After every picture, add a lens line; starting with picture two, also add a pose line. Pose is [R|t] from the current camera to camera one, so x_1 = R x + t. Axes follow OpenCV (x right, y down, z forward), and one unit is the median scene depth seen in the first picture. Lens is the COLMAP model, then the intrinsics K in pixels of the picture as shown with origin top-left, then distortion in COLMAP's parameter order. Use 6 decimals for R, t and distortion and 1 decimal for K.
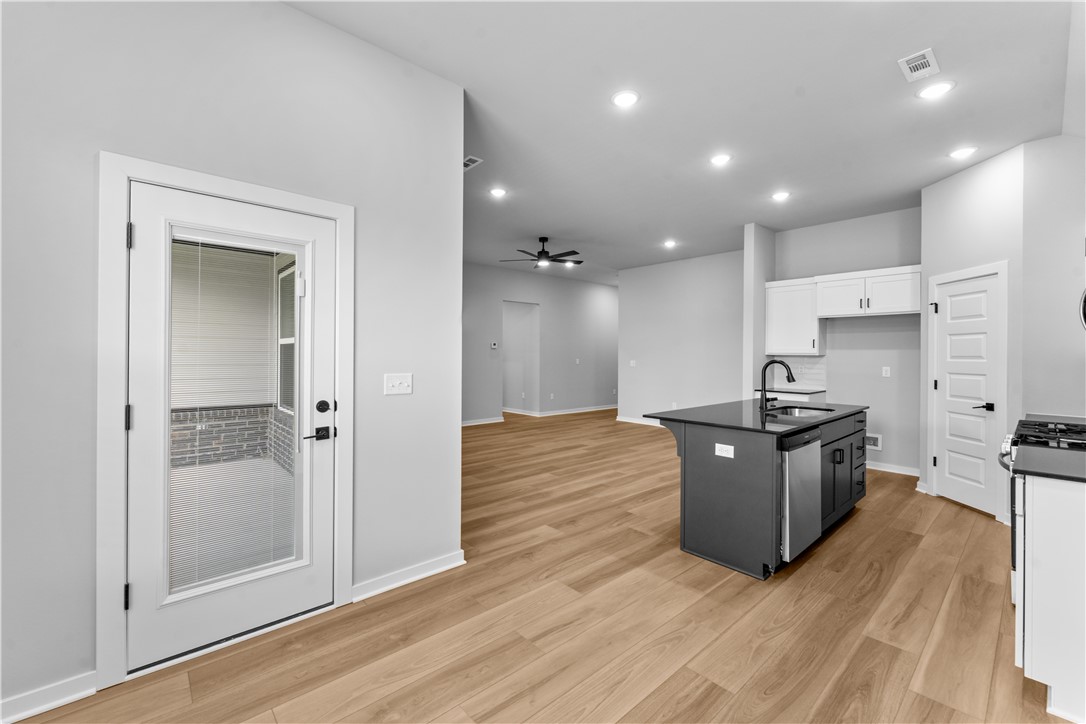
lens RADIAL K [[446.1, 0, 536.5], [0, 446.1, 355.3], [0, 0, 1]] dist [-0.002987, -0.000331]
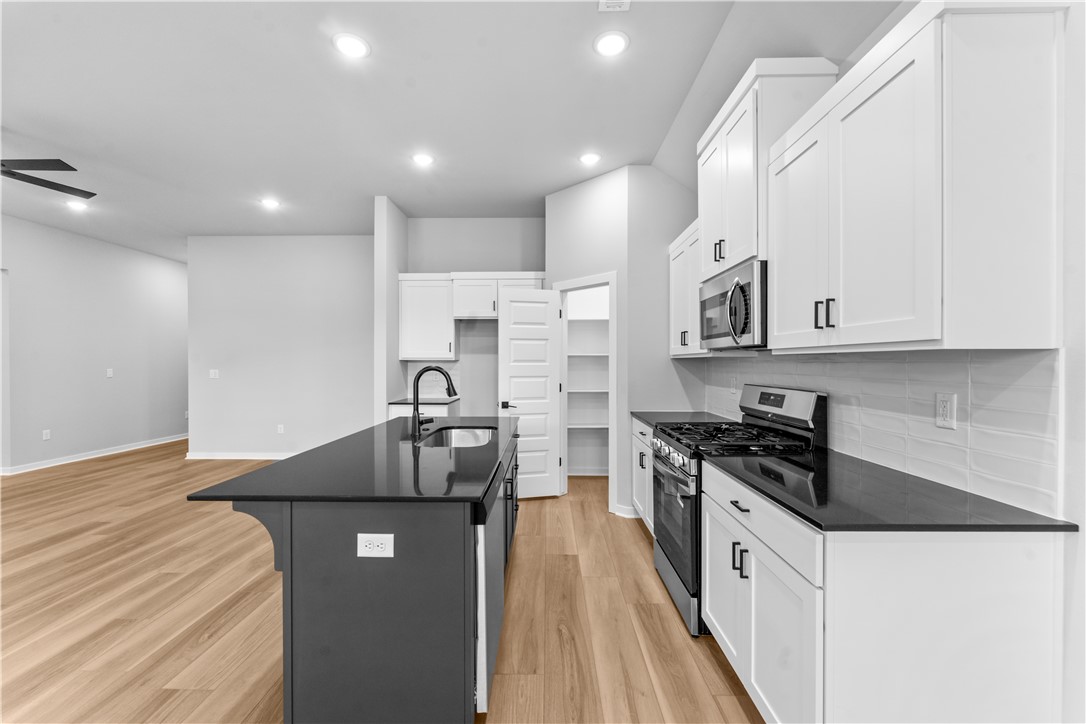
lens RADIAL K [[438.2, 0, 538.2], [0, 438.2, 362.5], [0, 0, 1]] dist [-0.002409, -0.000441]
pose [[0.678738, -0.007639, 0.734341, 0.112963], [0.006451, 0.999969, 0.004440, 0.002001], [-0.734352, 0.001724, 0.678767, 0.325693]]
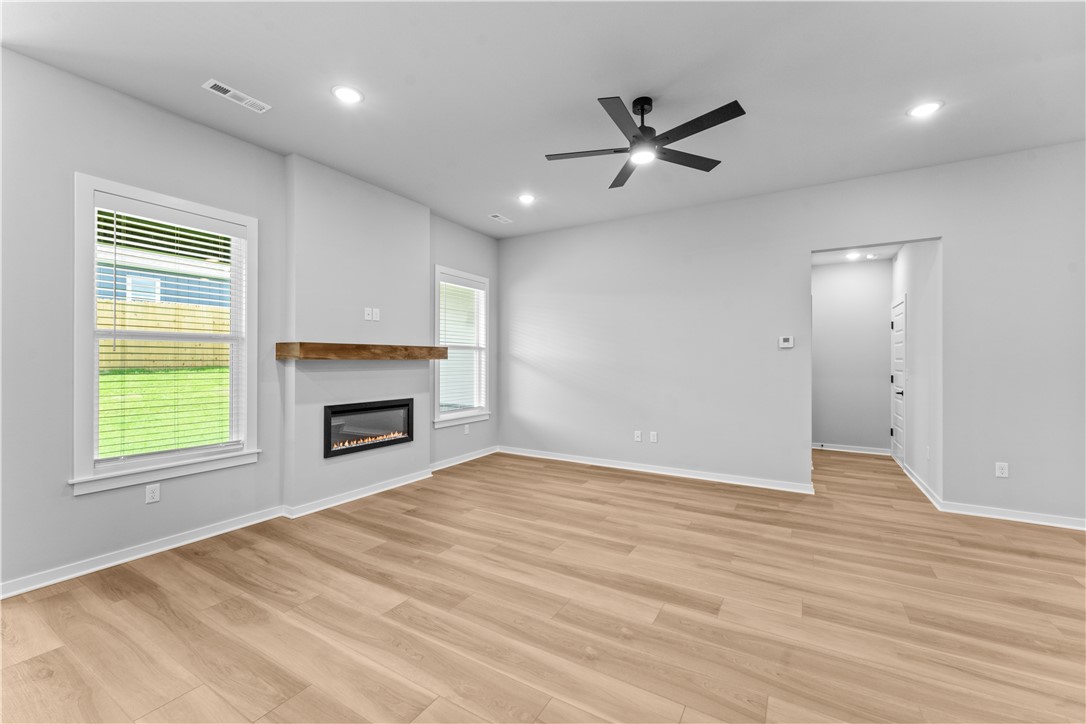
lens RADIAL K [[439.9, 0, 538.7], [0, 439.9, 359.3], [0, 0, 1]] dist [-0.000475, 0.000118]
pose [[0.300314, -0.006384, -0.953819, 0.584585], [-0.002220, 0.999970, -0.007391, 0.004409], [0.953838, 0.004337, 0.300291, 1.090103]]
